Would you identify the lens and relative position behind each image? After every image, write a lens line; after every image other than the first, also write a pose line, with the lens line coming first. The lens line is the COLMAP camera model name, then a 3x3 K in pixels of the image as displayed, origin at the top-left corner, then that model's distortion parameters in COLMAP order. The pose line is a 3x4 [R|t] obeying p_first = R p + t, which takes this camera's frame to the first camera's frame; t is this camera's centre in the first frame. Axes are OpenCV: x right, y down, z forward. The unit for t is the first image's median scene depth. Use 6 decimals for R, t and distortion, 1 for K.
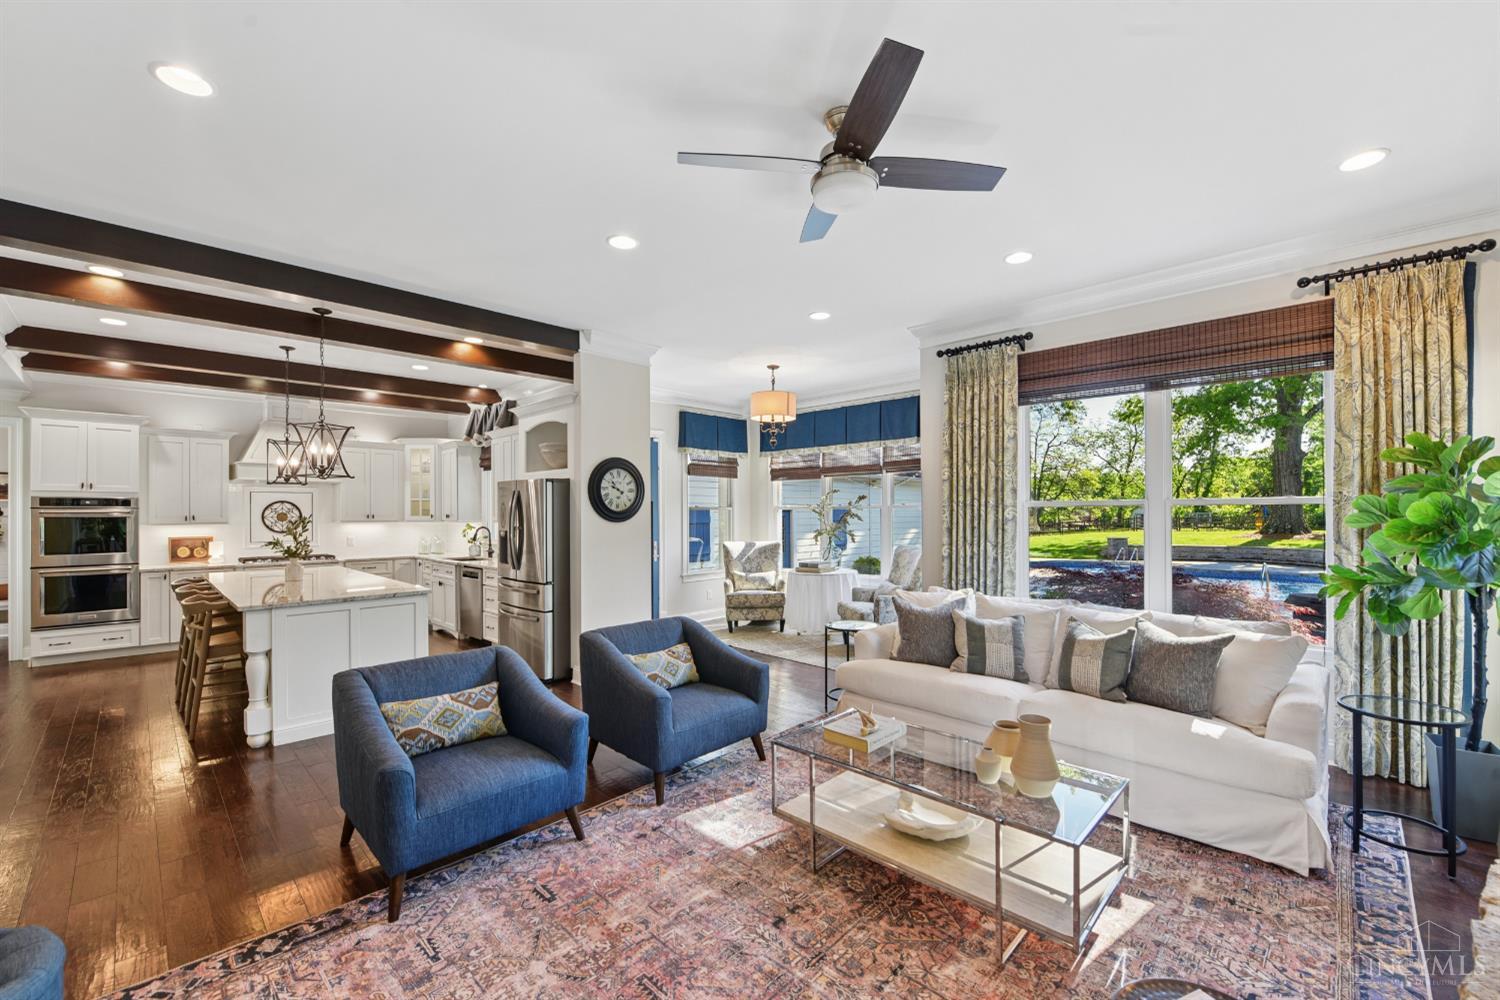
lens RADIAL K [[606.1, 0, 750.0], [0, 606.1, 500.0], [0, 0, 1]] dist [0.000422, 0.000030]
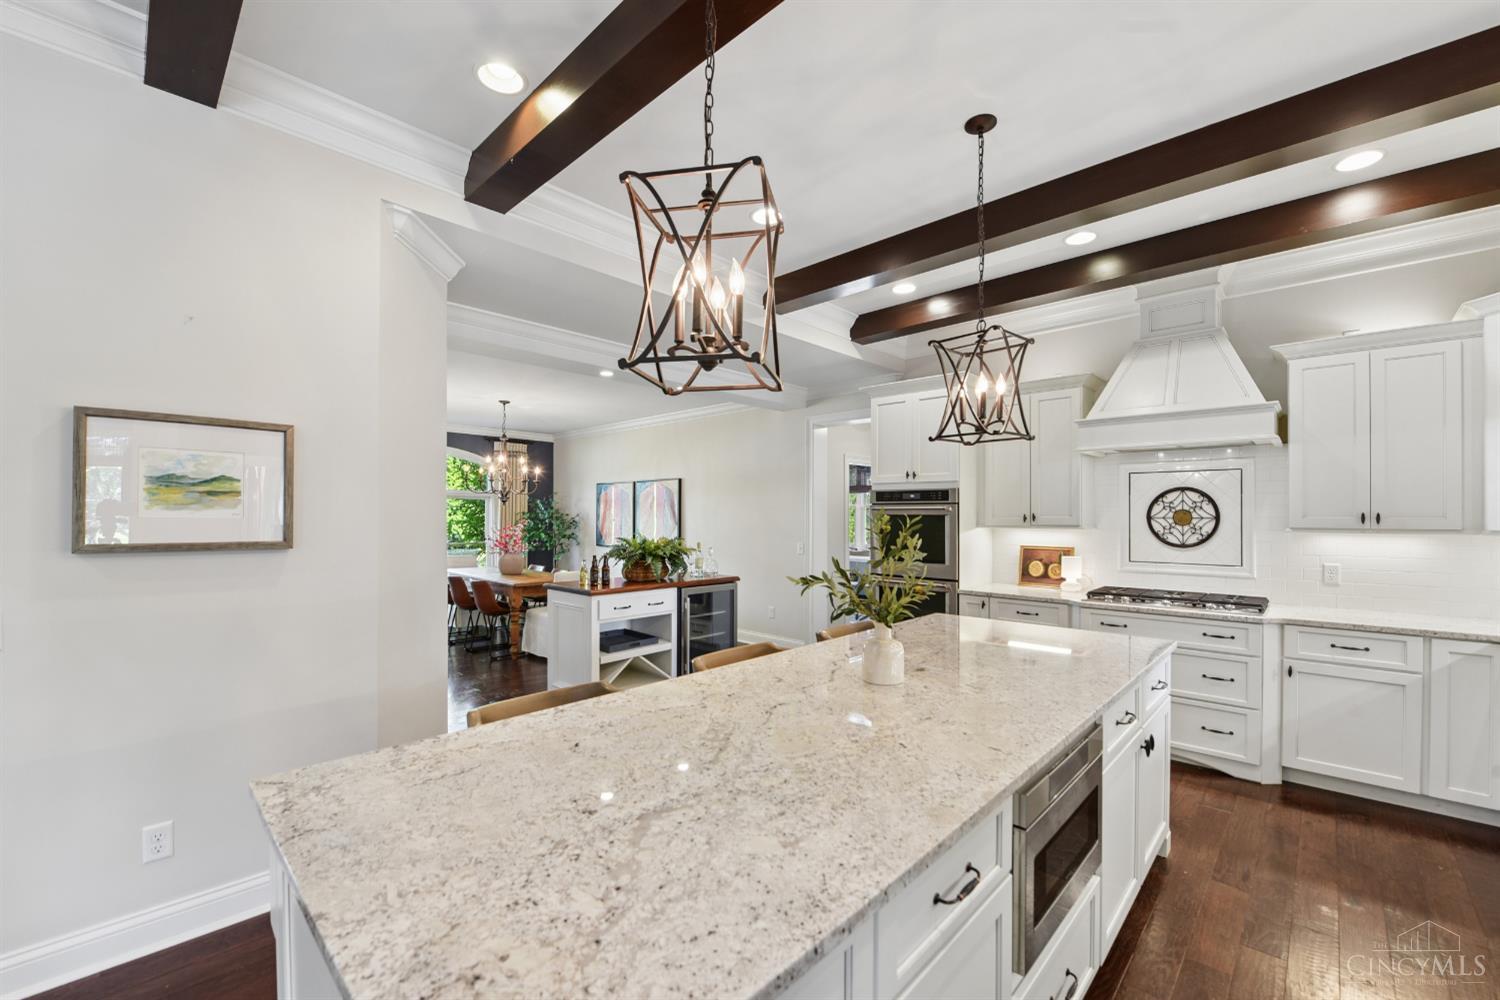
lens RADIAL K [[614.8, 0, 750.8], [0, 614.8, 511.1], [0, 0, 1]] dist [-0.003159, -0.000339]
pose [[0.017804, -0.001256, -0.999841, -0.262971], [0.017787, 0.999841, -0.000939, 0.017556], [0.999683, -0.017768, 0.017824, 0.671932]]
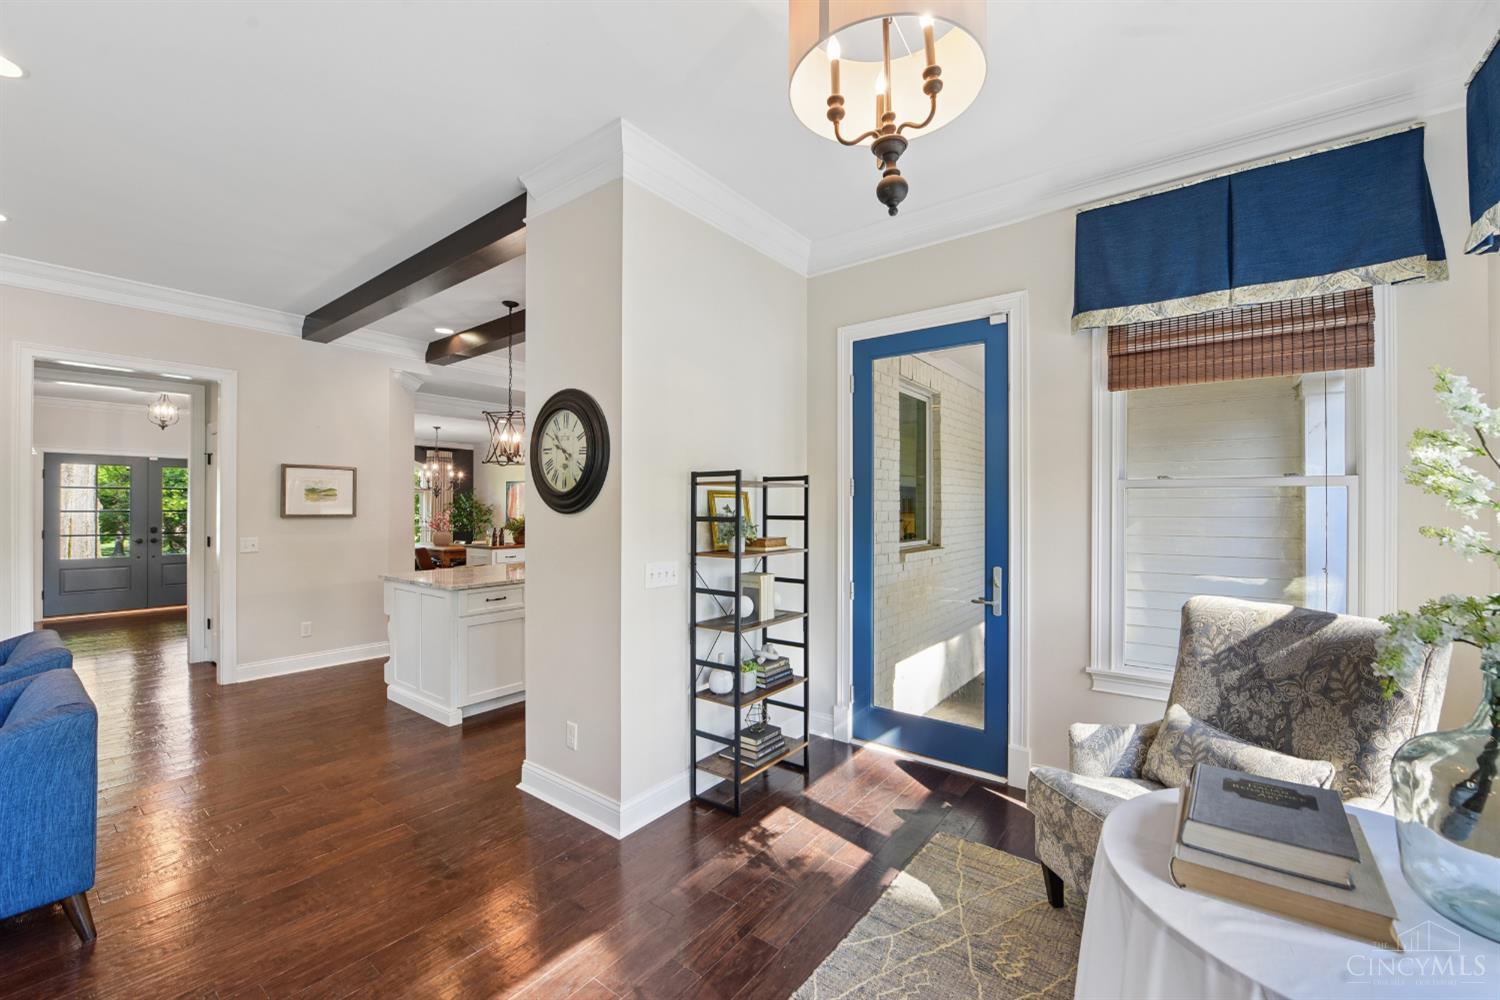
lens RADIAL K [[610.3, 0, 750.0], [0, 610.3, 500.0], [0, 0, 1]] dist [-0.000792, -0.000467]
pose [[0.124780, -0.004421, -0.992175, 0.241255], [0.019781, 0.999802, -0.001967, 0.021760], [0.991987, -0.019381, 0.124843, 0.839612]]
